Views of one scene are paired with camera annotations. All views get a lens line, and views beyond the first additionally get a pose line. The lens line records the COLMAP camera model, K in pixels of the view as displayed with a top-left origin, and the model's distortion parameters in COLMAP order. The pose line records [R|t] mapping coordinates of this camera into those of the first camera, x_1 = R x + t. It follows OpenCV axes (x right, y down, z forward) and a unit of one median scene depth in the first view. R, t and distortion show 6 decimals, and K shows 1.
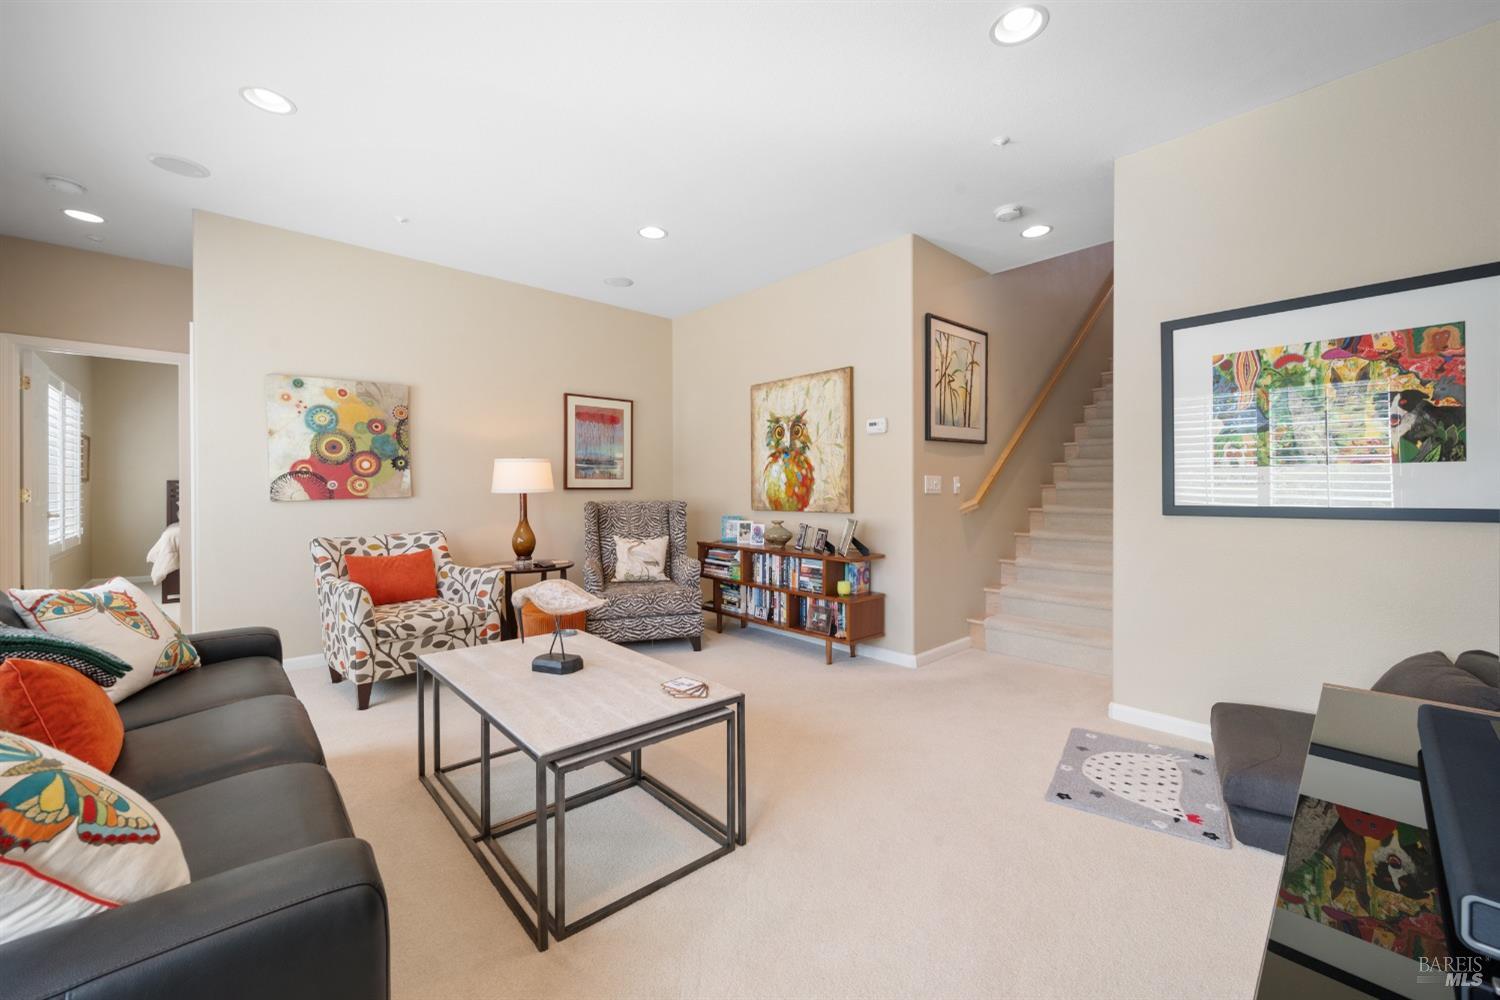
lens RADIAL K [[591.2, 0, 752.8], [0, 591.2, 489.8], [0, 0, 1]] dist [-0.003824, -0.000840]
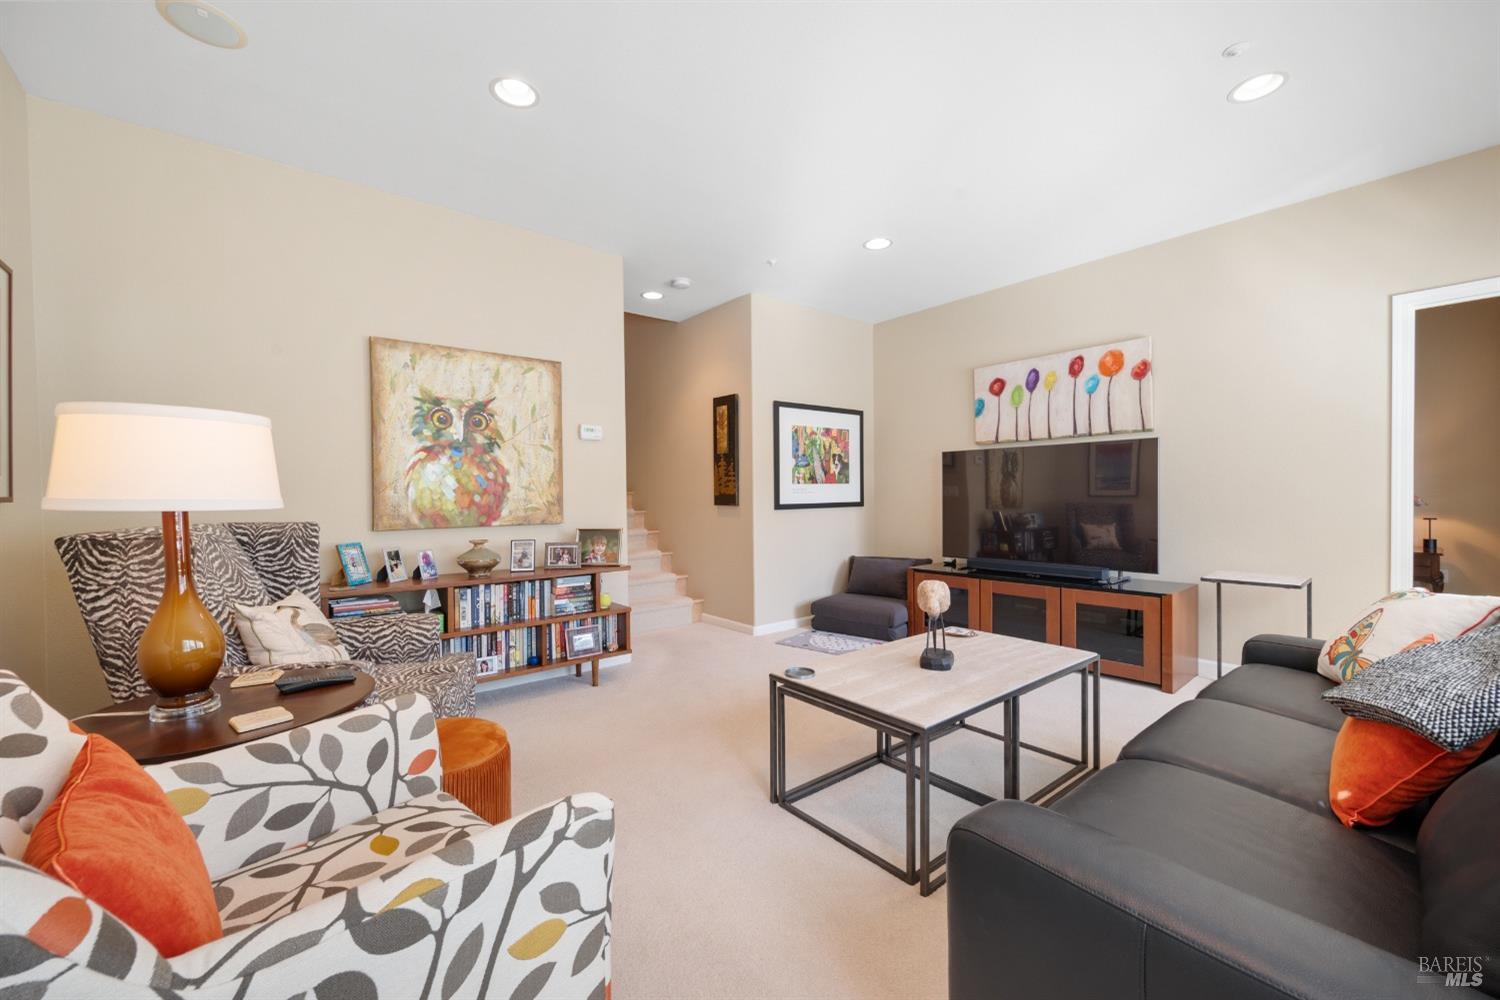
lens RADIAL K [[591.2, 0, 753.0], [0, 591.2, 501.3], [0, 0, 1]] dist [-0.003824, -0.000840]
pose [[0.063640, -0.012732, 0.997892, -0.687329], [0.006331, 0.999904, 0.012354, -0.003671], [-0.997953, 0.005532, 0.063715, 0.612741]]
